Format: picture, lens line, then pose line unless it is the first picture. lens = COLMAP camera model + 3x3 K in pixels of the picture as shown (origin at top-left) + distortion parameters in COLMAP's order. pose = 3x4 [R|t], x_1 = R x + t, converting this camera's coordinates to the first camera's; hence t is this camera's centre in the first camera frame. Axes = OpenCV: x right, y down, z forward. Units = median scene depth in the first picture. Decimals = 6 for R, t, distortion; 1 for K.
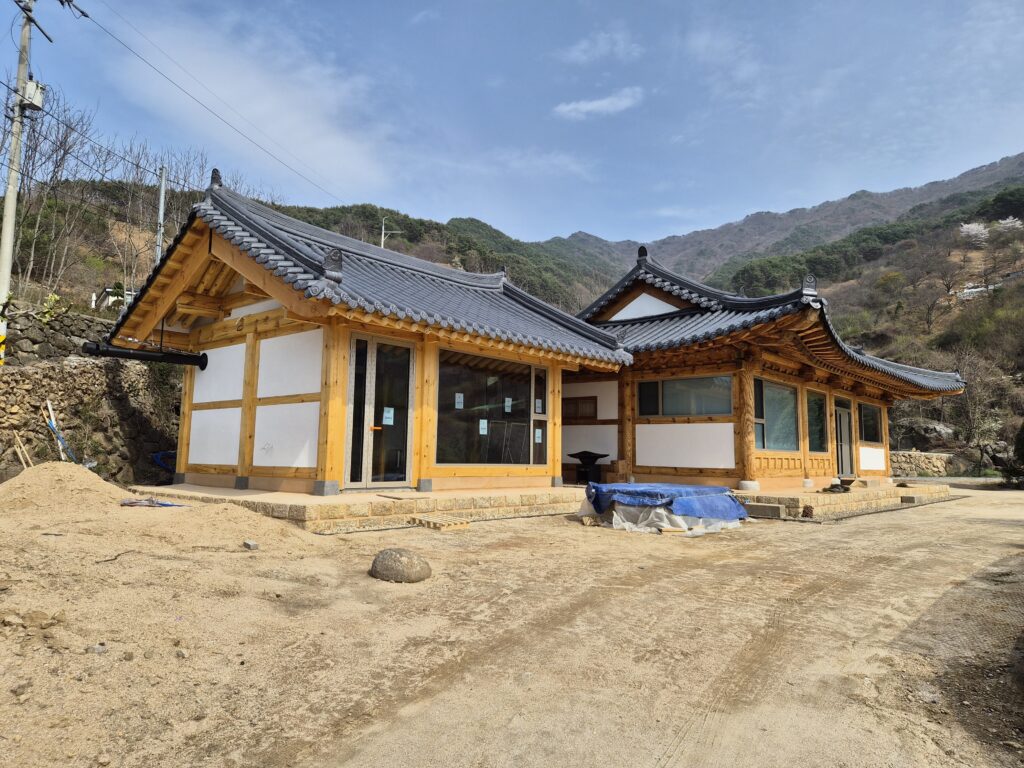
lens RADIAL K [[694.0, 0, 506.9], [0, 694.0, 376.7], [0, 0, 1]] dist [0.058428, -0.048069]
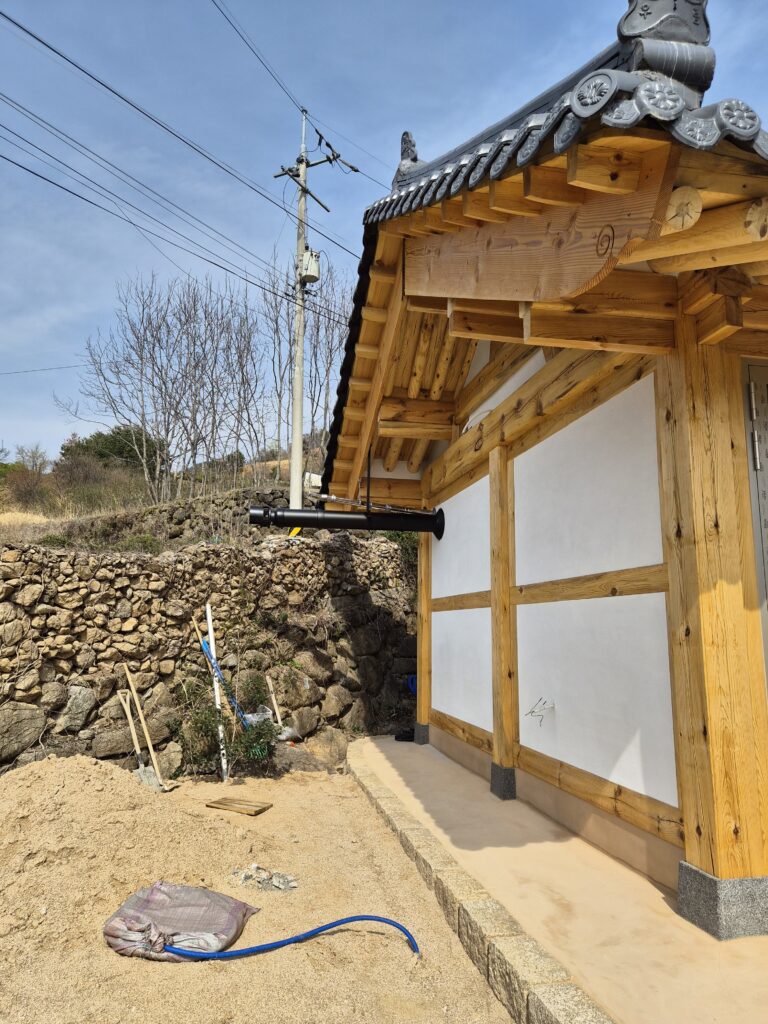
lens RADIAL K [[694.0, 0, 377.2], [0, 694.0, 509.8], [0, 0, 1]] dist [0.058428, -0.048069]
pose [[0.796204, -0.108807, -0.595164, -0.153103], [0.068194, 0.993567, -0.090414, 0.015245], [0.601173, 0.031401, 0.798502, 0.569147]]
